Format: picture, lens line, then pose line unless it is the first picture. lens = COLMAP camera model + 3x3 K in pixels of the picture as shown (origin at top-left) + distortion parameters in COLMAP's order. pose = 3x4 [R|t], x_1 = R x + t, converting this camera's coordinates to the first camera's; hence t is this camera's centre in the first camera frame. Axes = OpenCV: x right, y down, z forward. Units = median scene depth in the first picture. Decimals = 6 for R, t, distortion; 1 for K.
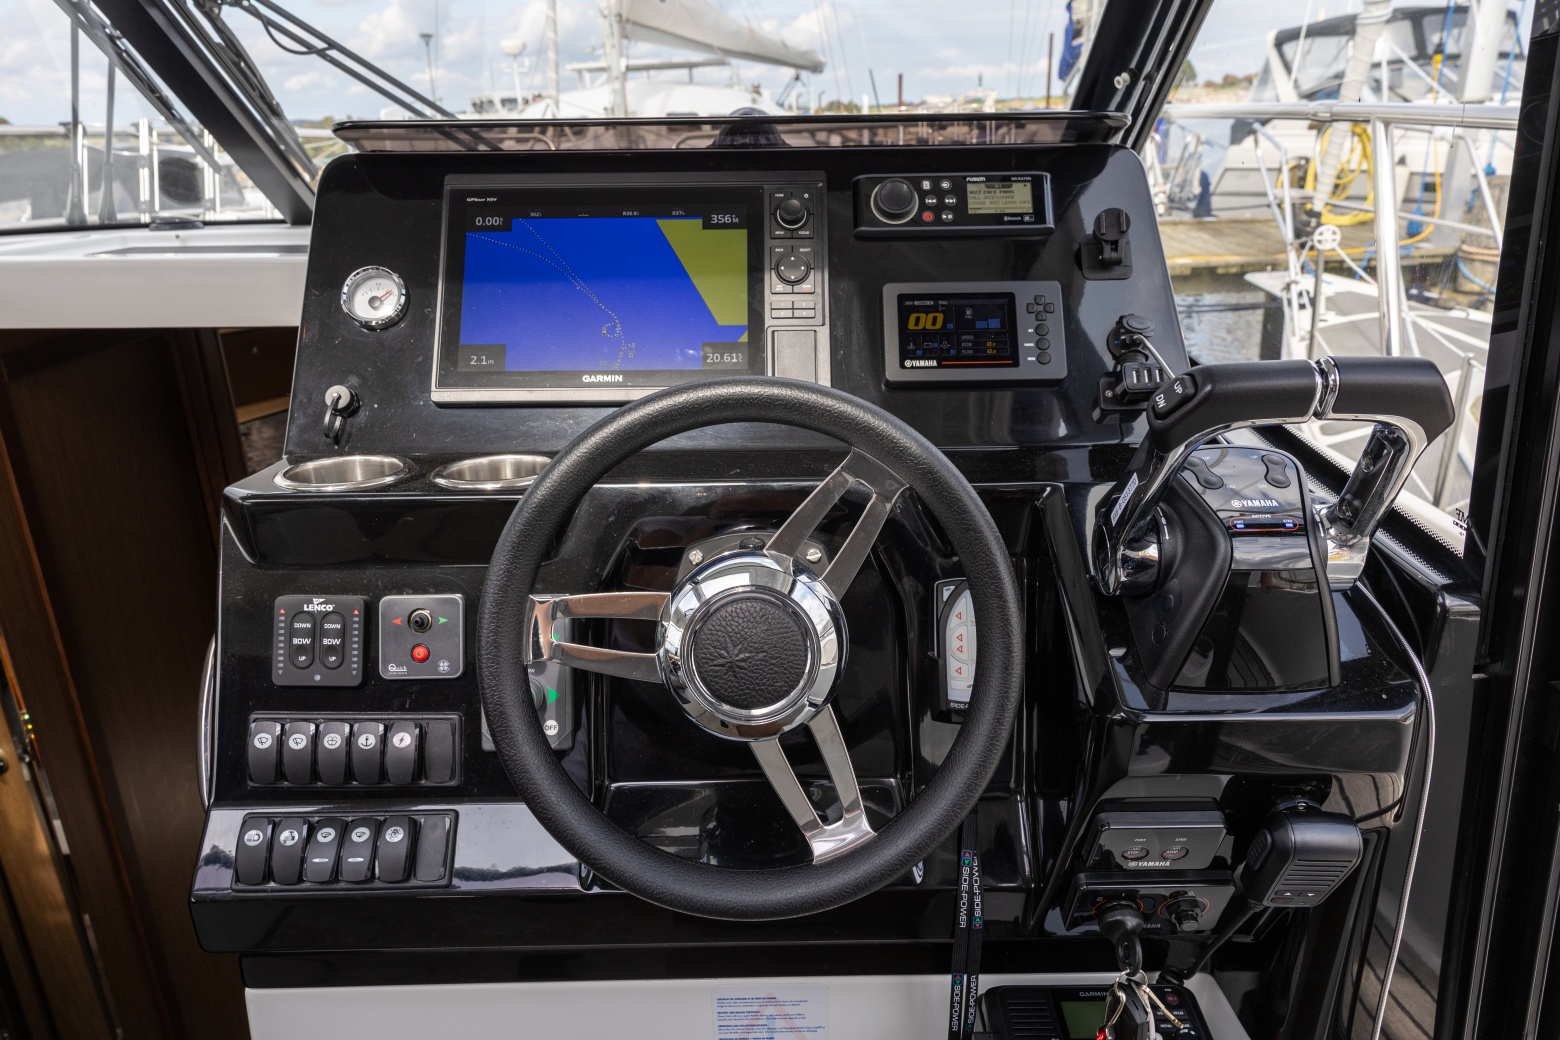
lens RADIAL K [[1044.4, 0, 780.0], [0, 1044.4, 520.0], [0, 0, 1]] dist [-0.007238, 0.109369]
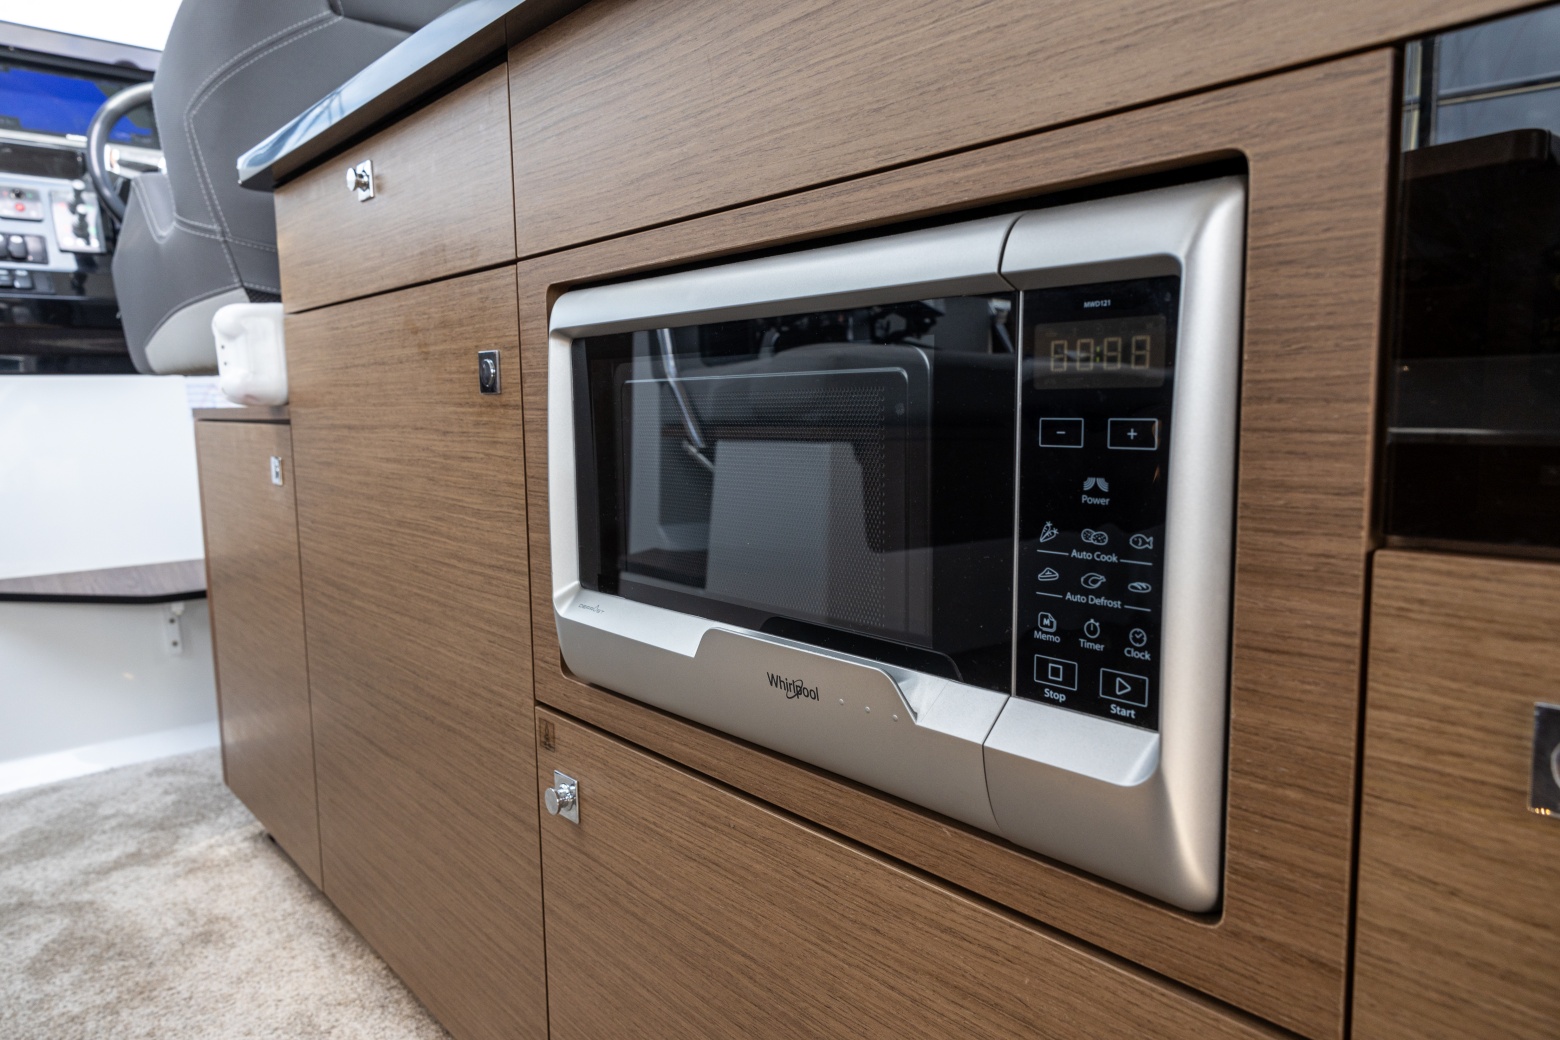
lens RADIAL K [[1041.0, 0, 780.0], [0, 1041.0, 520.0], [0, 0, 1]] dist [0.007801, 0.005183]
pose [[0.763586, -0.077881, 0.640992, -0.504586], [0.236009, 0.957676, -0.164789, 1.298742], [-0.601029, 0.277111, 0.749649, -1.254937]]
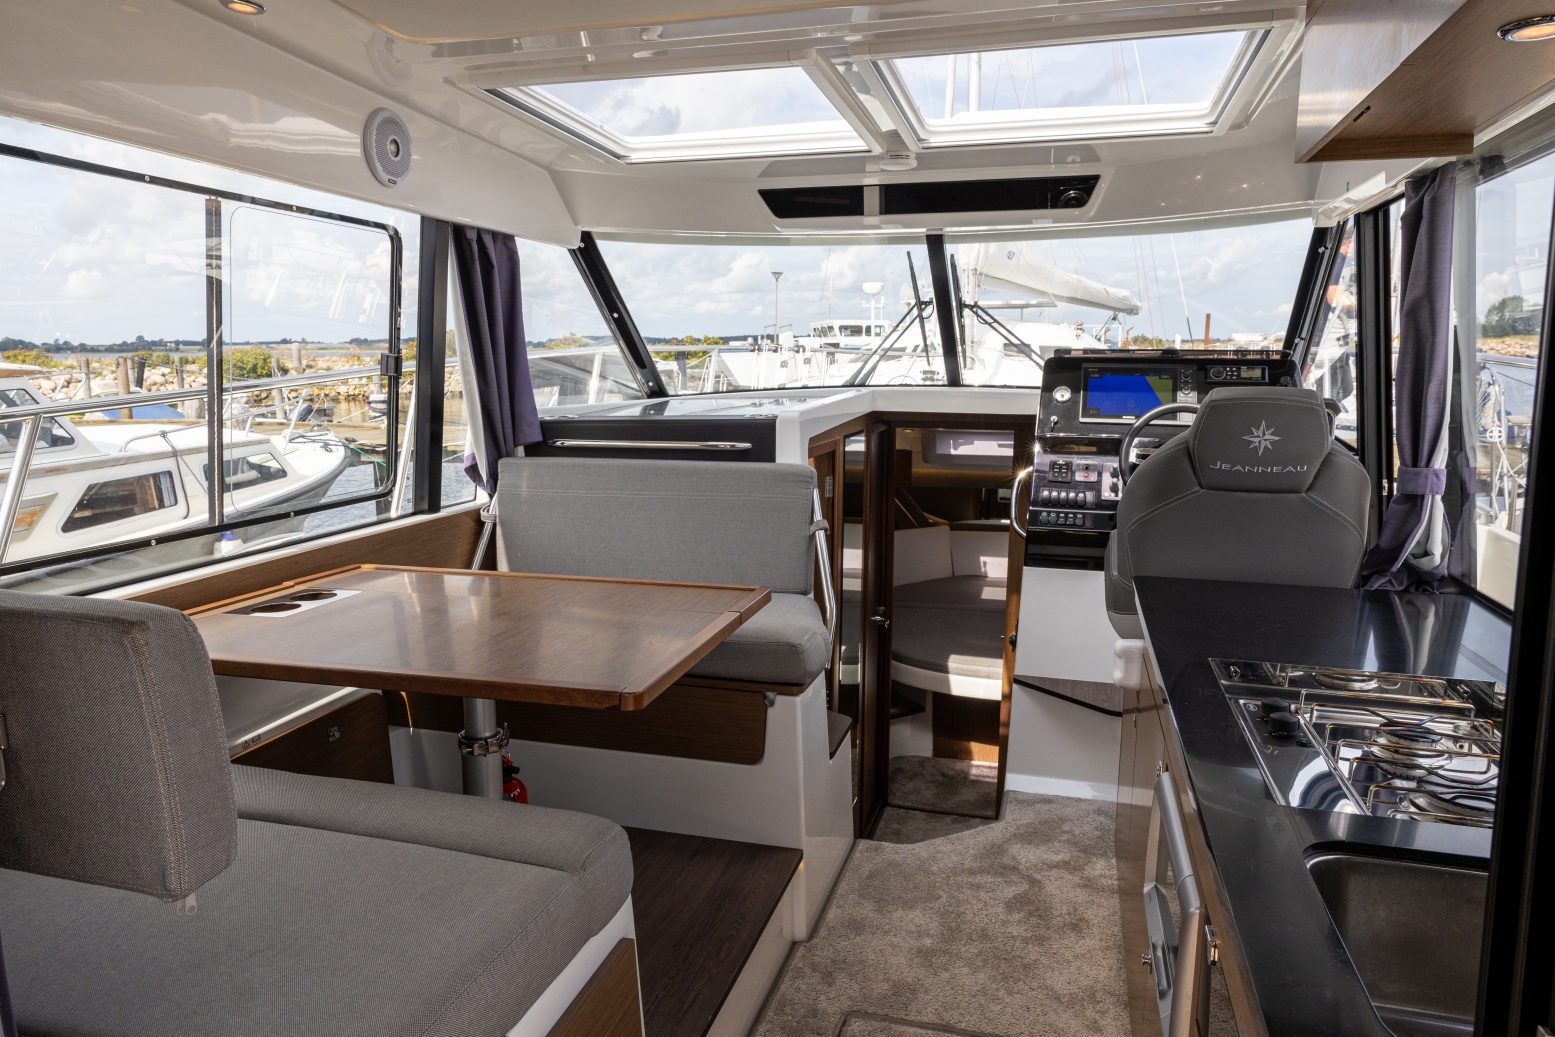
lens RADIAL K [[1049.6, 0, 777.5], [0, 1049.6, 518.5], [0, 0, 1]] dist [0.007538, 0.000281]
pose [[0.961056, 0.063632, -0.268928, -0.330858], [-0.116869, 0.975412, -0.186852, 0.998041], [0.250425, 0.211005, 0.944862, -2.582751]]
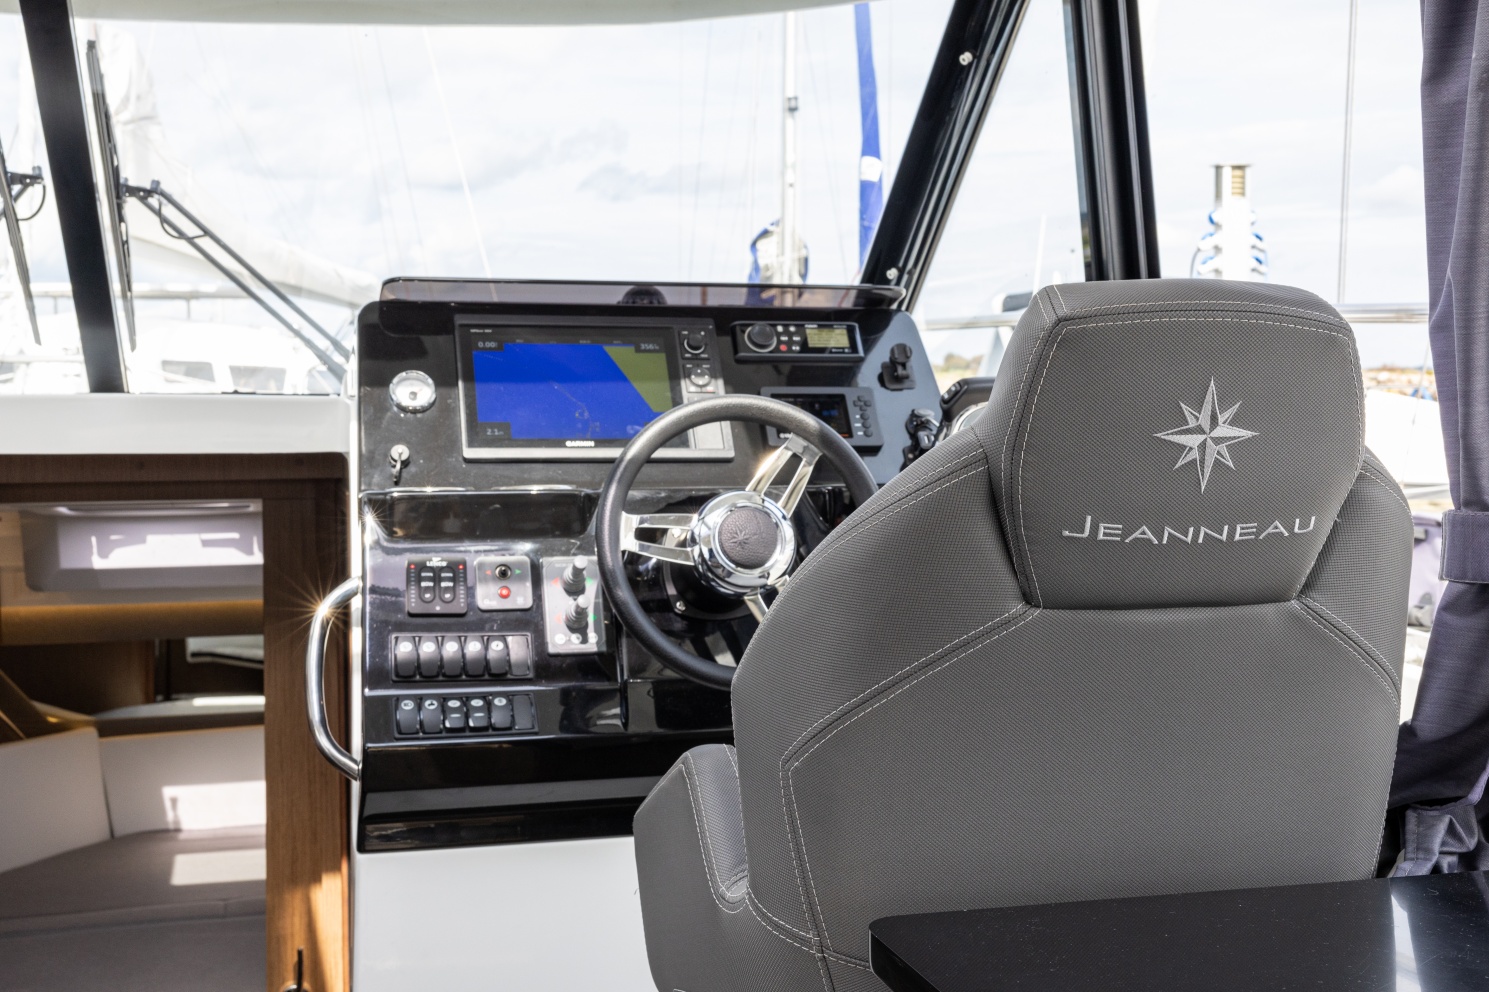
lens RADIAL K [[1748.2, 0, 744.5], [0, 1748.2, 496.0], [0, 0, 1]] dist [0.003499, -0.016123]
pose [[0.967102, 0.001314, 0.254384, -0.555915], [0.076488, 0.952212, -0.295705, 0.655942], [-0.242616, 0.305434, 0.920786, -1.241845]]
